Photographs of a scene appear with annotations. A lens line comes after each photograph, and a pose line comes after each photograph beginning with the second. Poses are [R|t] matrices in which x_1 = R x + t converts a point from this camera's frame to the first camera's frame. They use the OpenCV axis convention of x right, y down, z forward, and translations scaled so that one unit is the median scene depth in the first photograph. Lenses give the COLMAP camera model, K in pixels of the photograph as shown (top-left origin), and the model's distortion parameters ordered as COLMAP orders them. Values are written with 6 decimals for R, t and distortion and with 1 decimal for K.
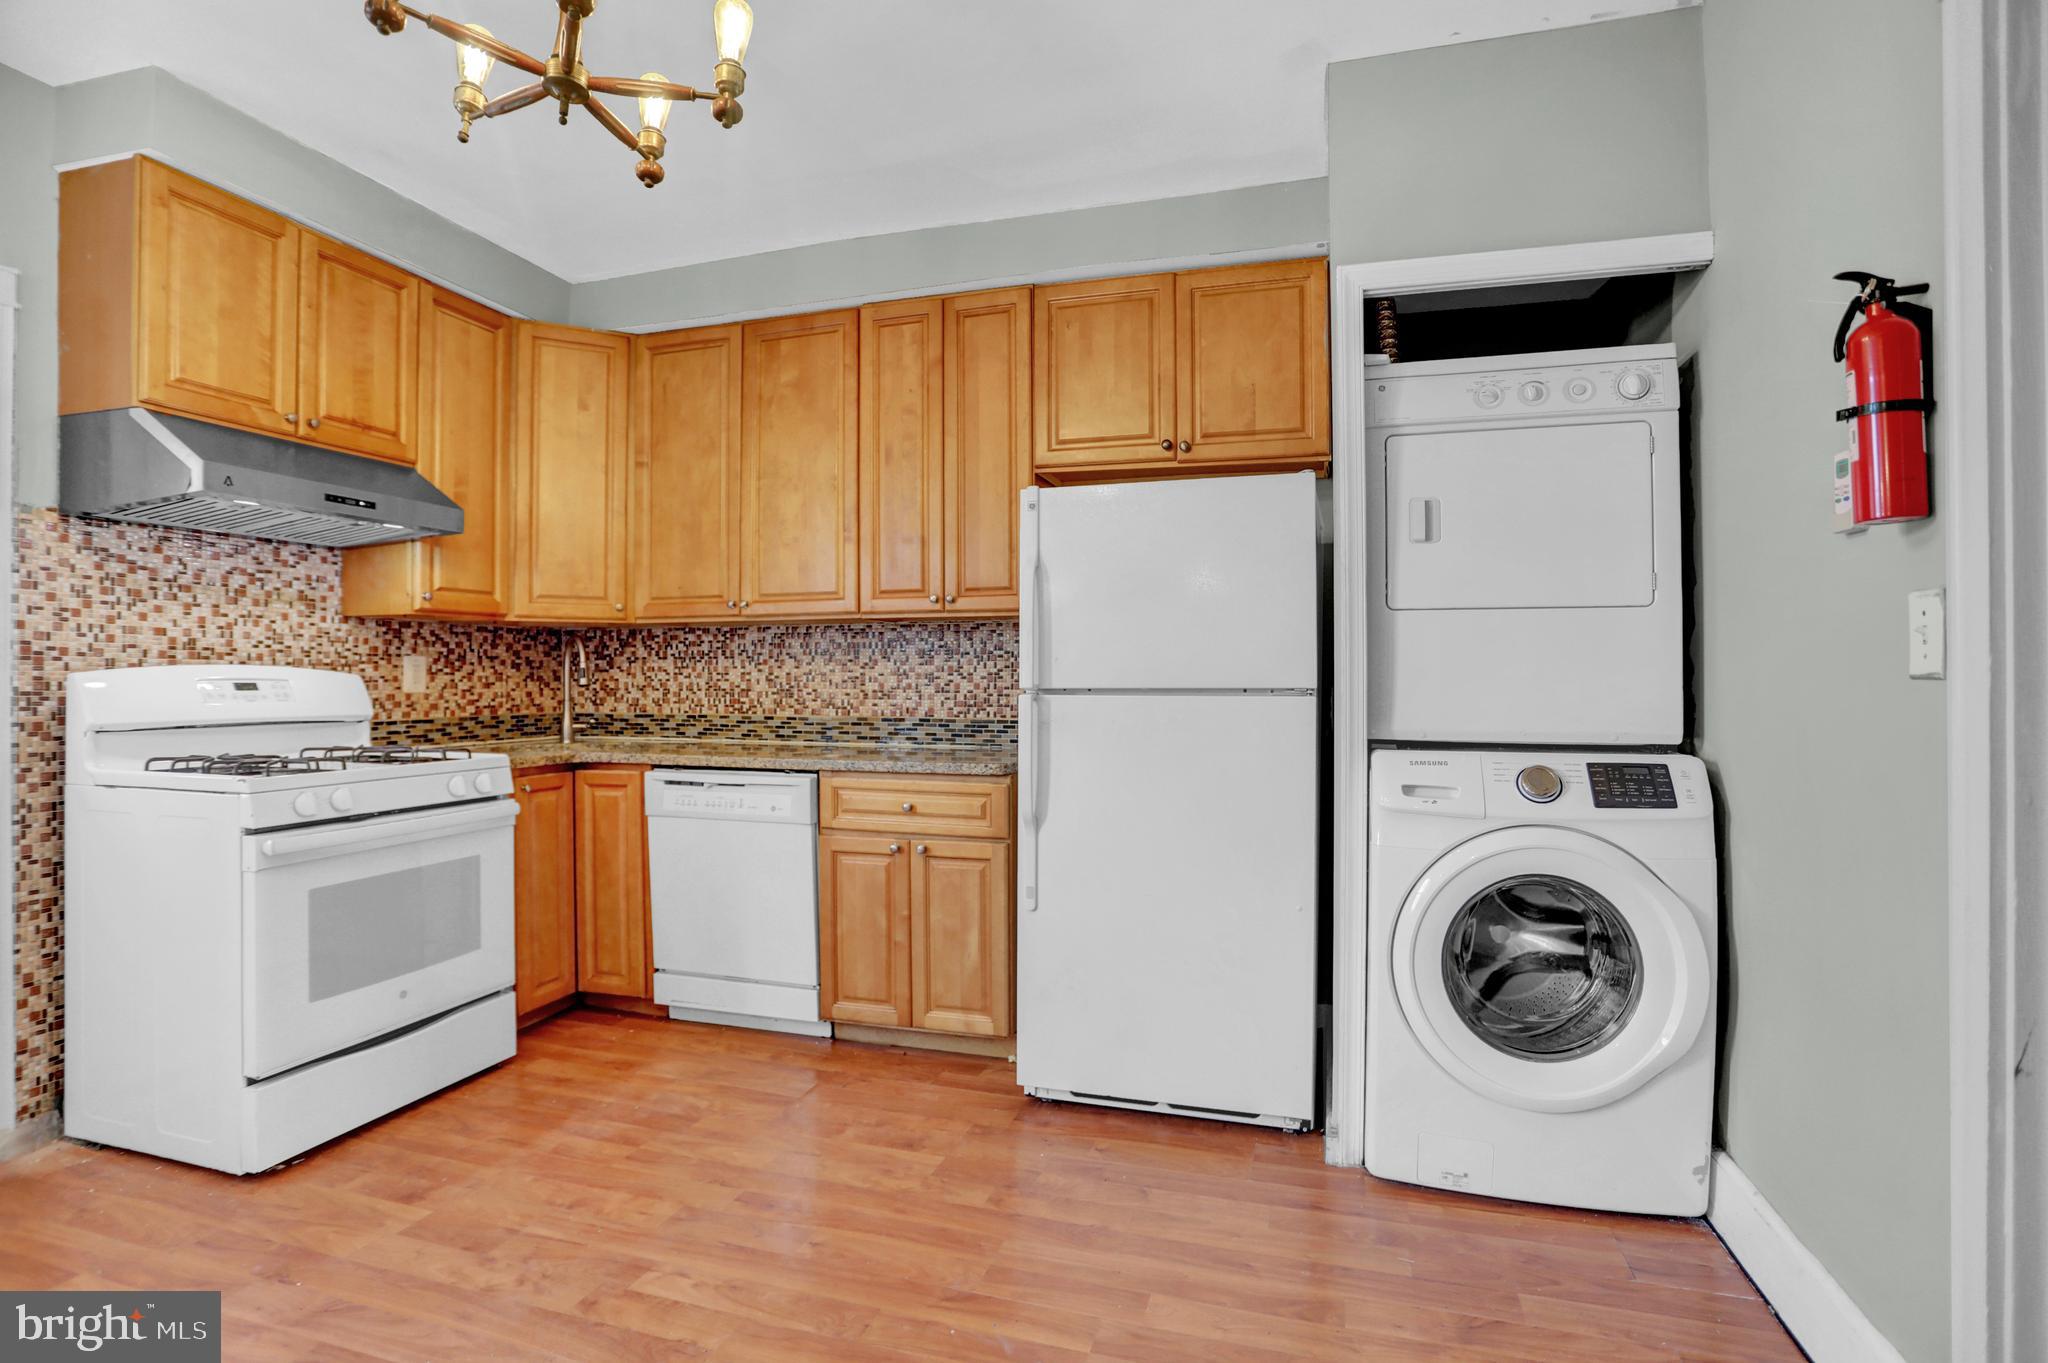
lens RADIAL K [[989.1, 0, 1035.4], [0, 989.1, 680.1], [0, 0, 1]] dist [-0.079622, 0.039165]
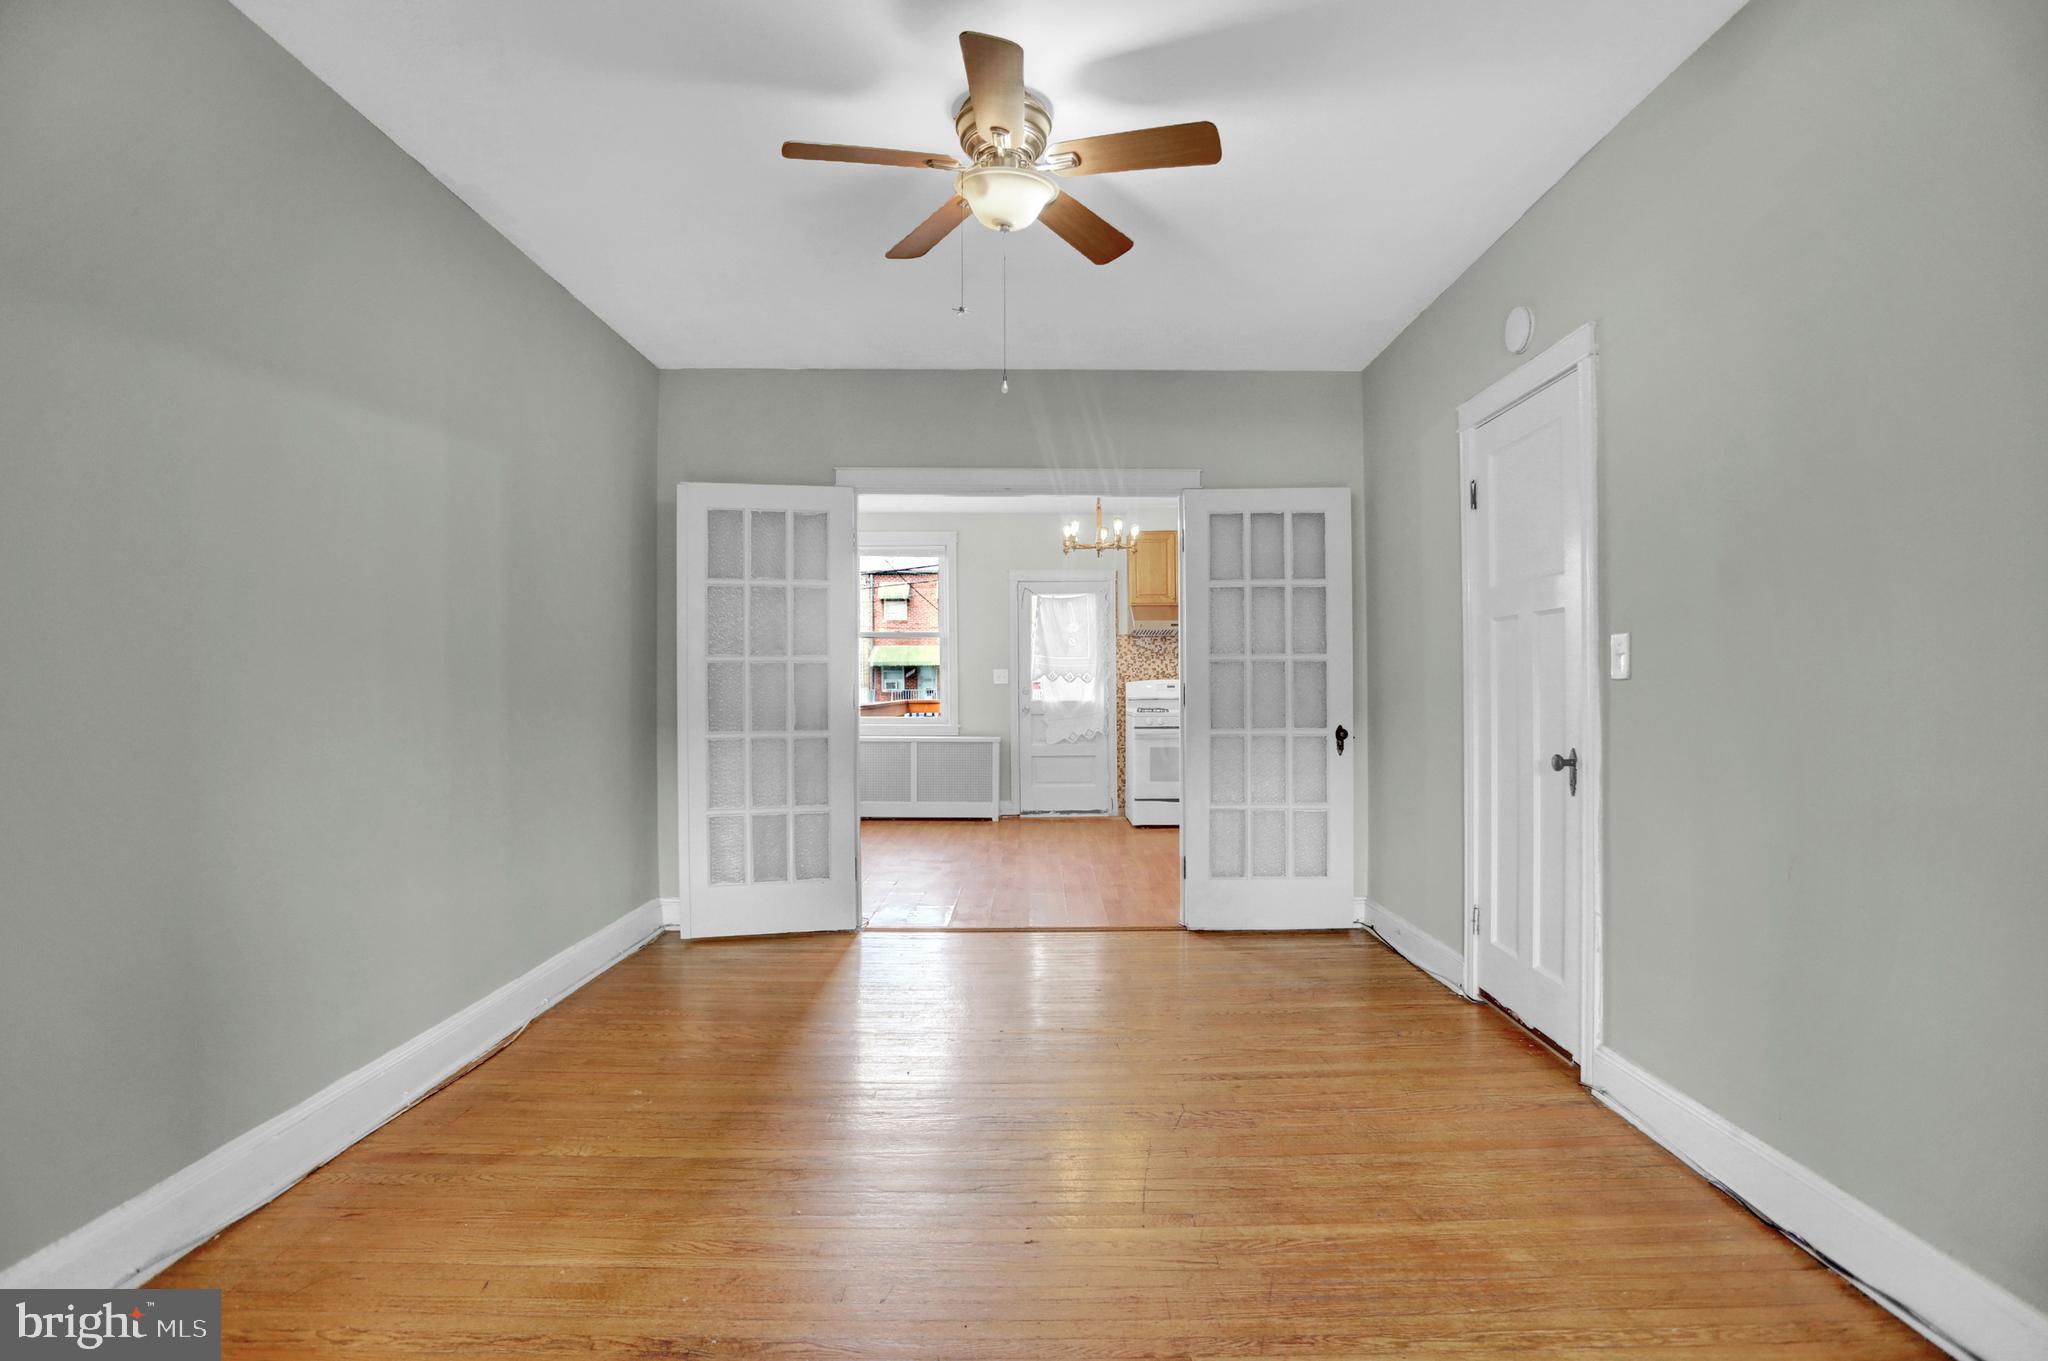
lens RADIAL K [[989.1, 0, 1035.4], [0, 989.1, 679.1], [0, 0, 1]] dist [-0.079622, 0.039165]
pose [[0.288255, -0.007895, -0.957521, 1.875799], [0.005473, 0.999963, -0.006598, 0.001542], [0.957538, -0.003339, 0.288288, -0.291595]]
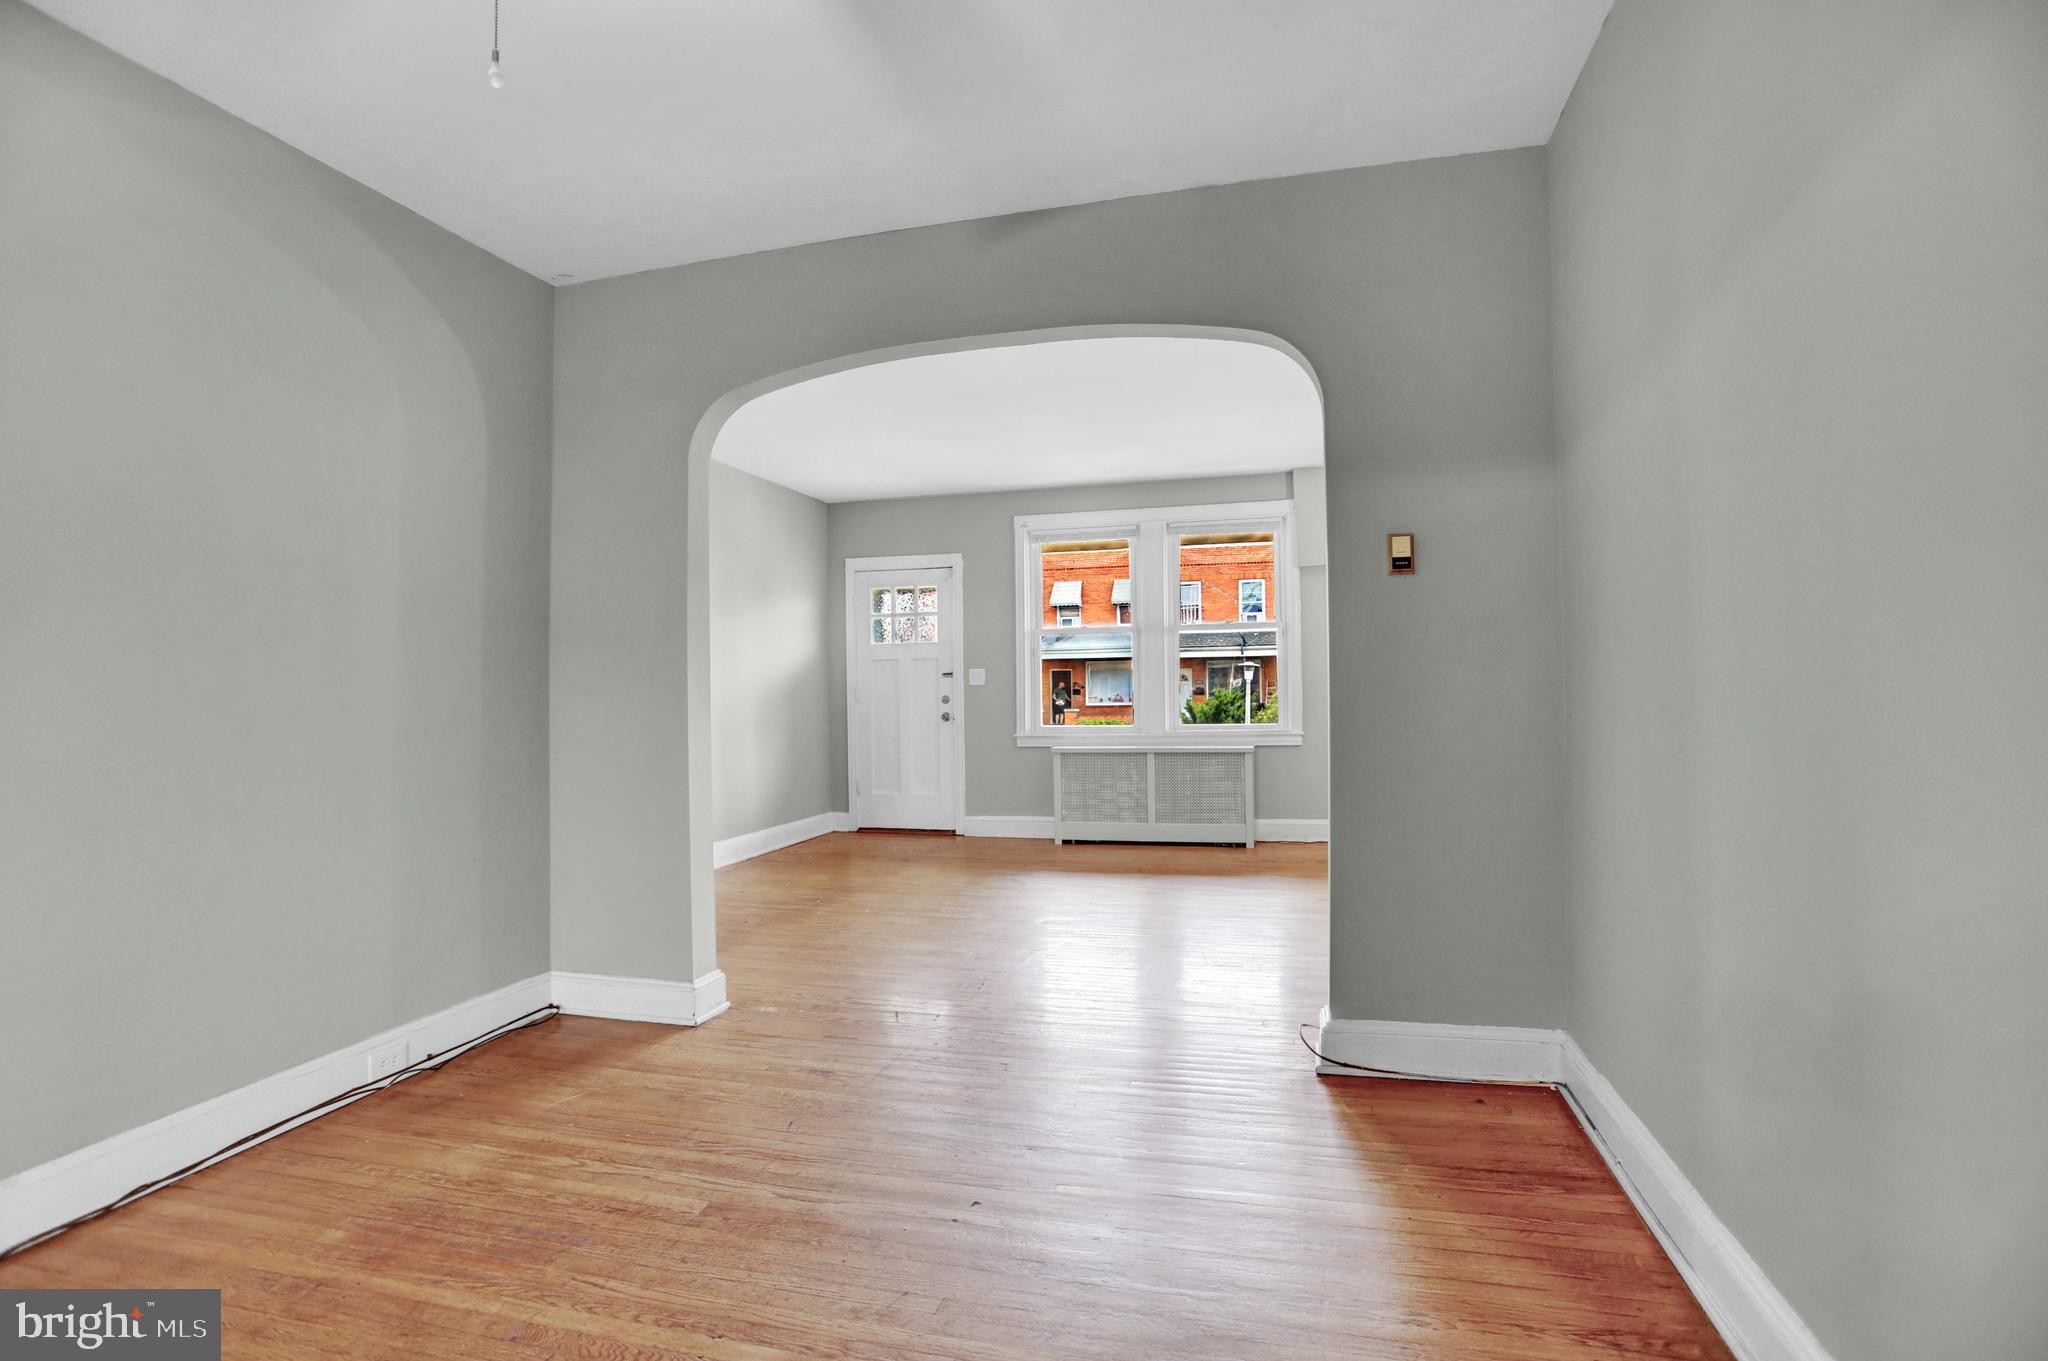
lens RADIAL K [[989.1, 0, 1035.4], [0, 989.1, 679.1], [0, 0, 1]] dist [-0.079622, 0.039165]
pose [[-0.031599, 0.008592, 0.999464, 0.637777], [0.013878, 0.999870, -0.008157, 0.003955], [-0.999404, 0.013613, -0.031714, -0.279430]]
